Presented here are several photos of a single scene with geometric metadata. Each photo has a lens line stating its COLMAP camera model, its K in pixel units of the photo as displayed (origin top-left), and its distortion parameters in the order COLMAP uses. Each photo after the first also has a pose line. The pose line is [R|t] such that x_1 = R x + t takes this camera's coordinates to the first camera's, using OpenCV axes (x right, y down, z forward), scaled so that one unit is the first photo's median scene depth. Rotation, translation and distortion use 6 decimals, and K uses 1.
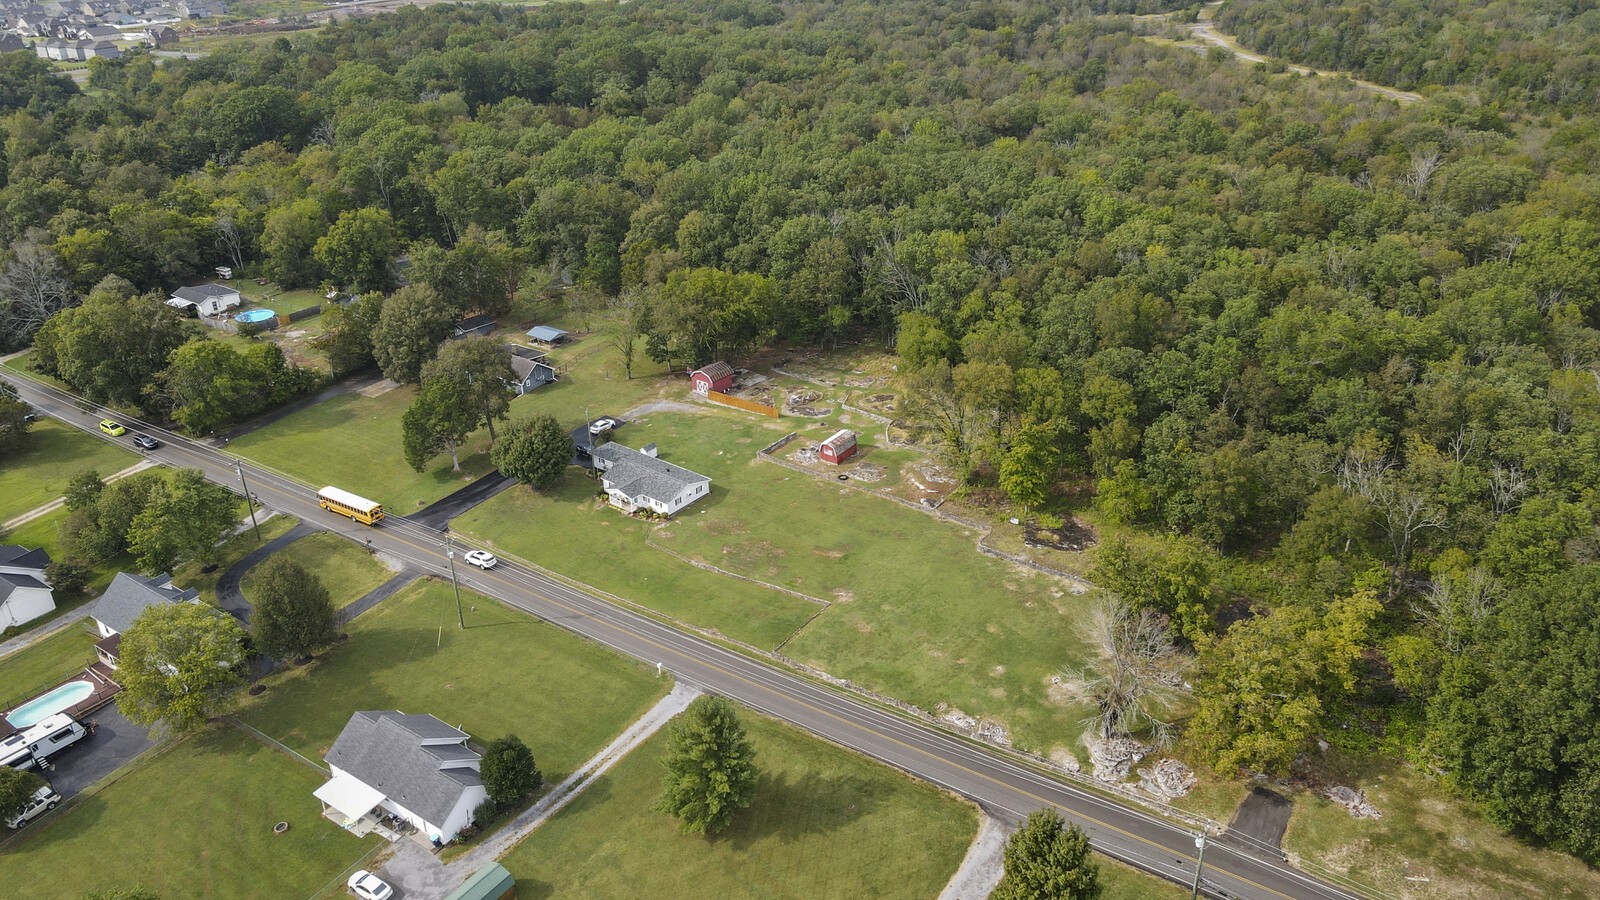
lens RADIAL K [[1178.9, 0, 778.9], [0, 1178.9, 445.5], [0, 0, 1]] dist [-0.002433, 0.028192]
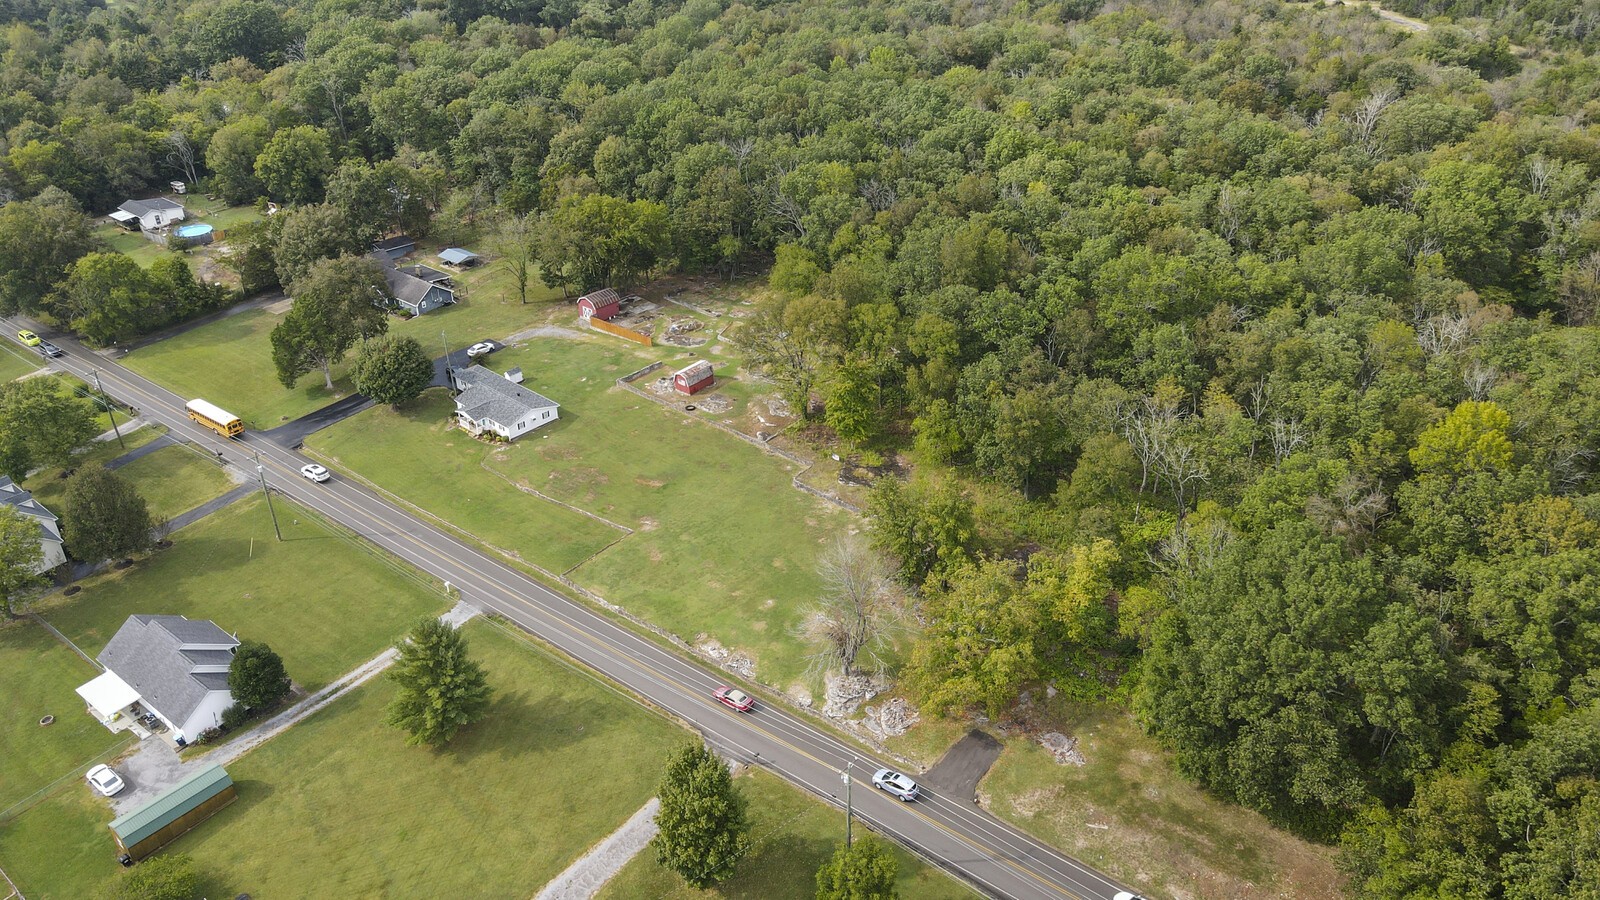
lens RADIAL K [[1178.9, 0, 778.9], [0, 1178.9, 445.5], [0, 0, 1]] dist [-0.002433, 0.028192]
pose [[0.997385, 0.037205, -0.061958, 0.197394], [-0.033510, 0.997657, 0.059648, -0.003409], [0.064032, -0.057416, 0.996295, 0.004892]]
